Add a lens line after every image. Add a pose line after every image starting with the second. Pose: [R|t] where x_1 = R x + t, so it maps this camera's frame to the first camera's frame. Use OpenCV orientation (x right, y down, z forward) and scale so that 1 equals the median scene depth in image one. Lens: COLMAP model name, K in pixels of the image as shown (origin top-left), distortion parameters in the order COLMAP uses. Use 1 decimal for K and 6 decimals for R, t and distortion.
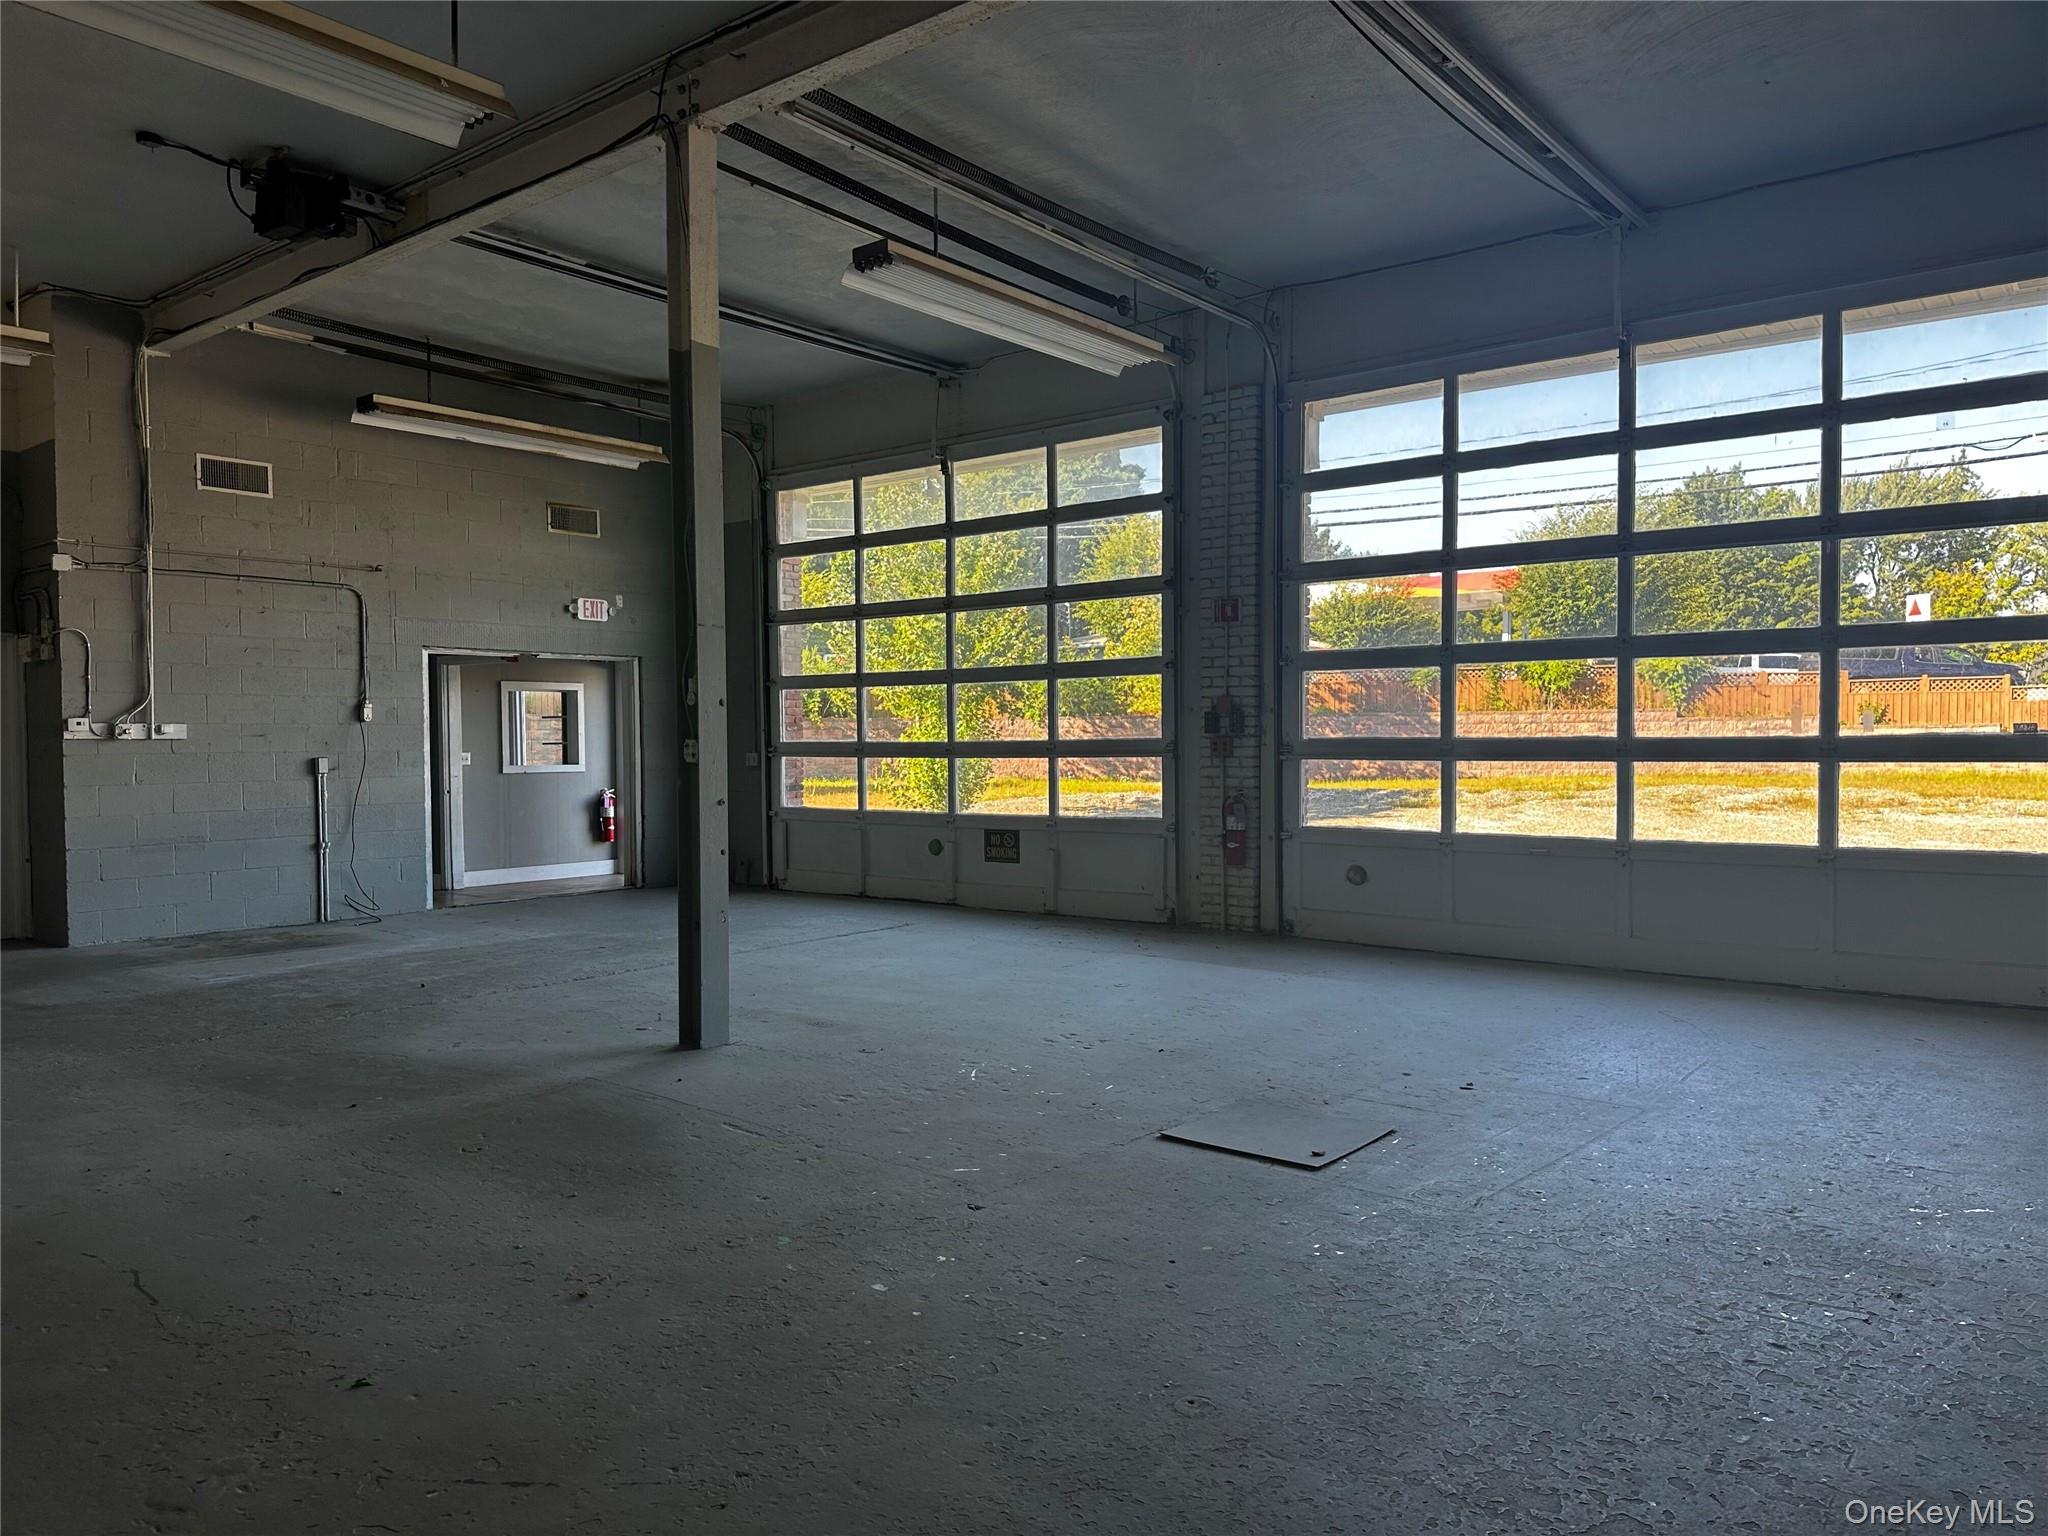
lens RADIAL K [[1412.4, 0, 1030.4], [0, 1412.4, 765.8], [0, 0, 1]] dist [0.026674, -0.024620]
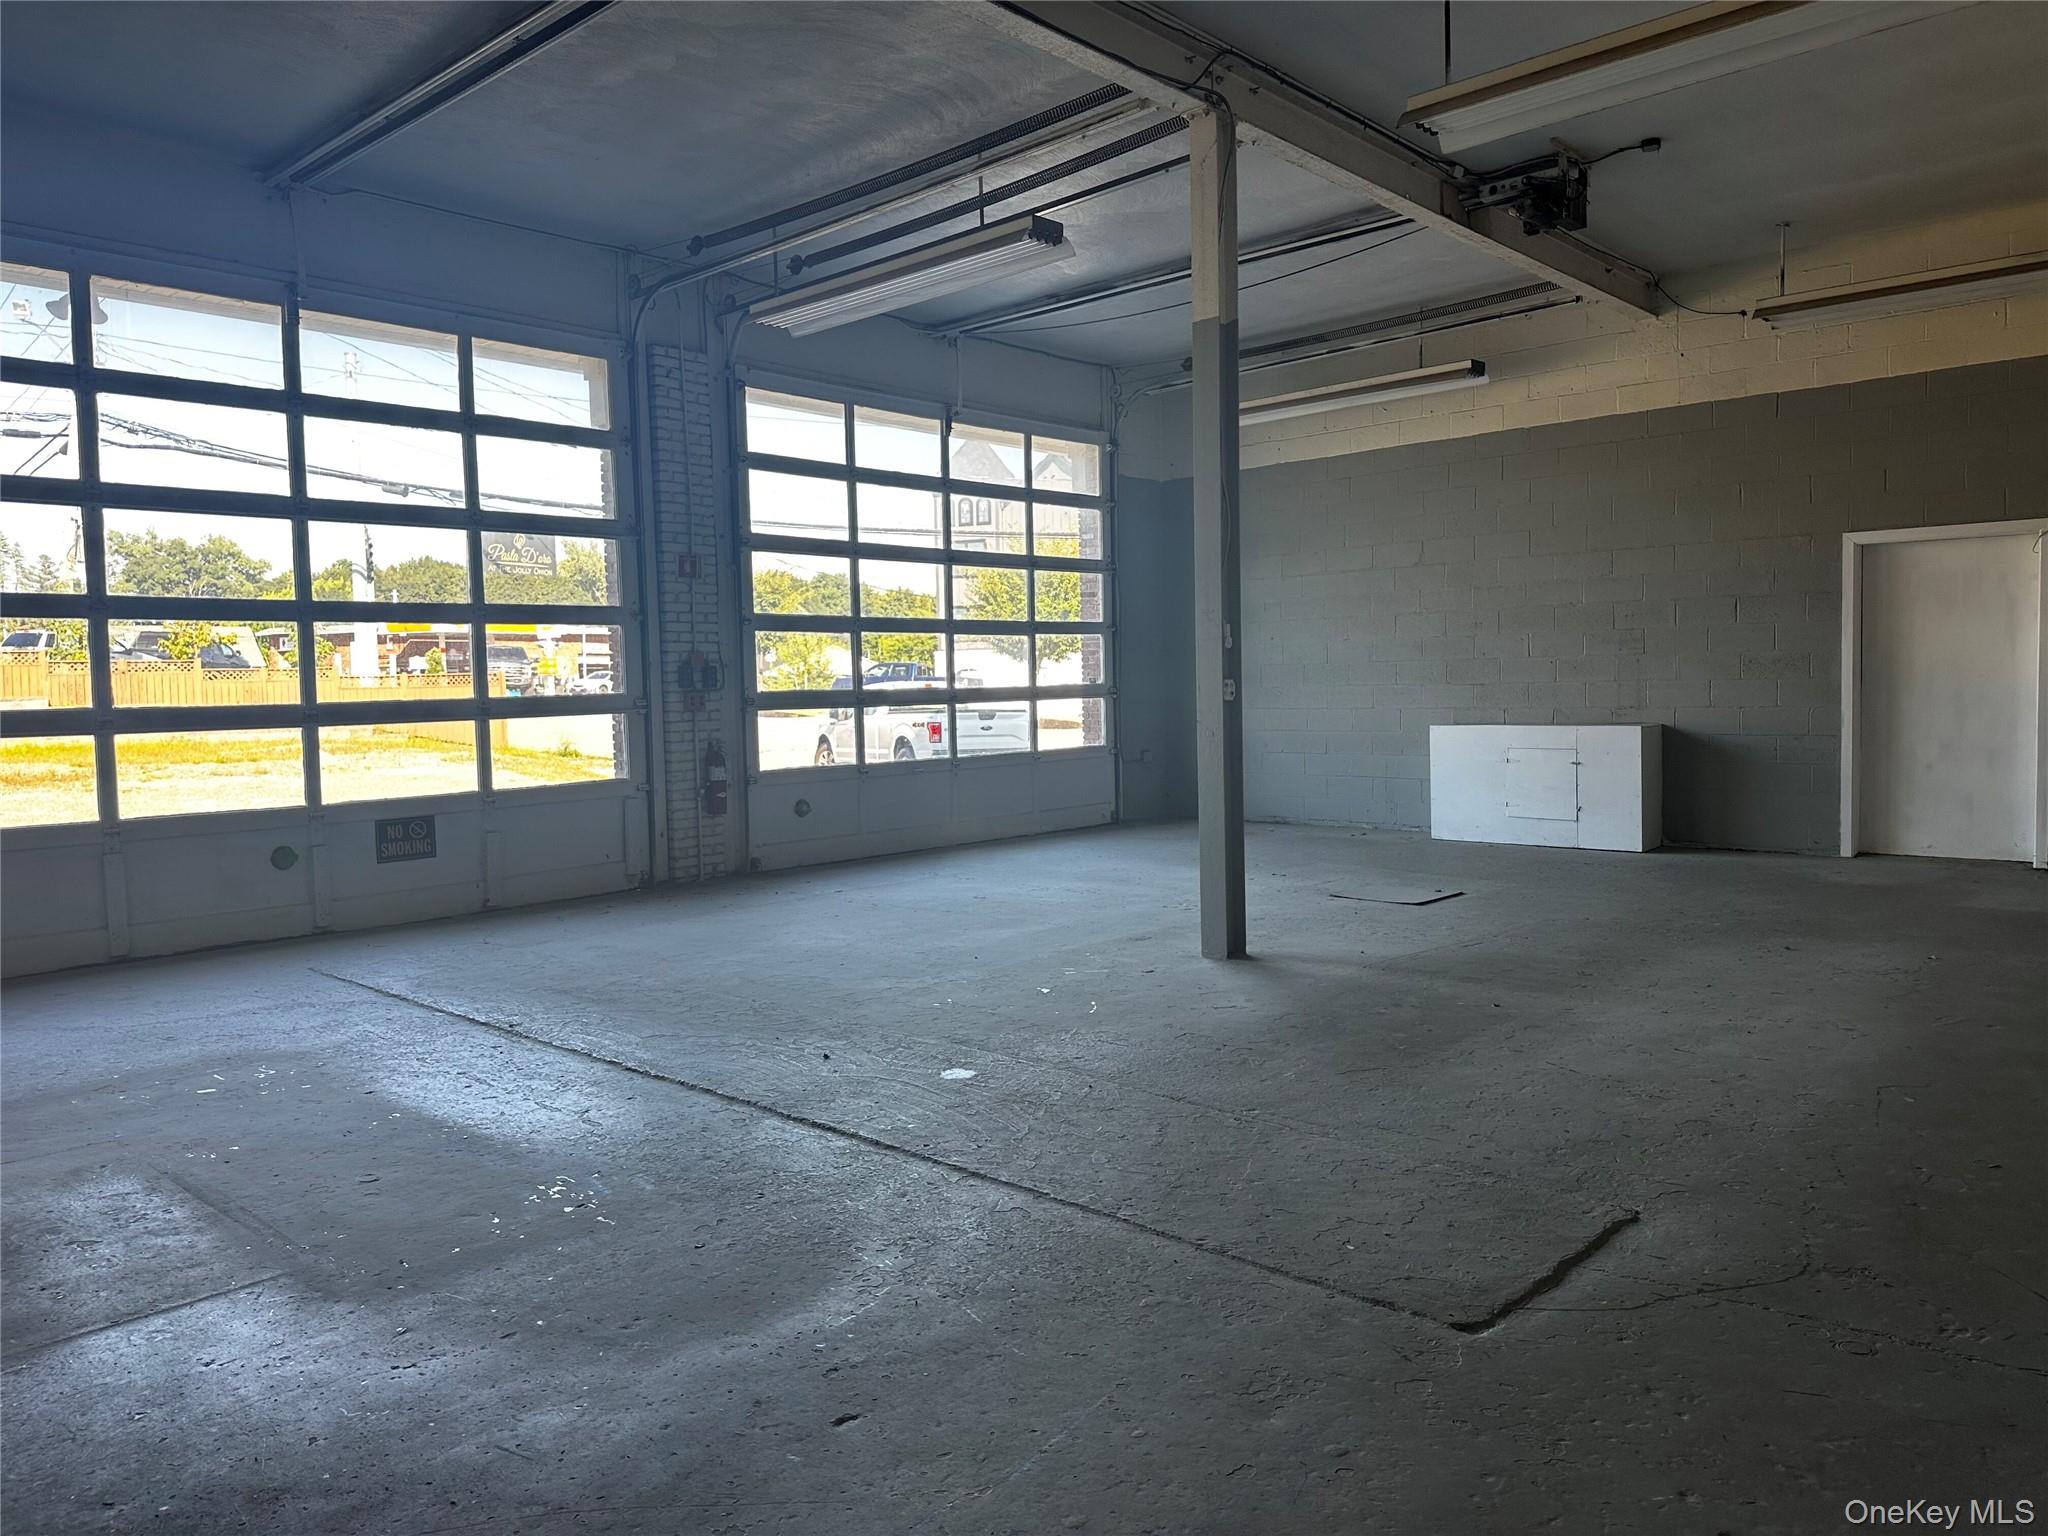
lens RADIAL K [[1412.4, 0, 1017.5], [0, 1412.4, 759.5], [0, 0, 1]] dist [0.026674, -0.024620]
pose [[0.071737, -0.050055, 0.996167, -0.826777], [0.042789, 0.997975, 0.047065, -0.008985], [-0.996505, 0.039249, 0.073733, 0.663667]]
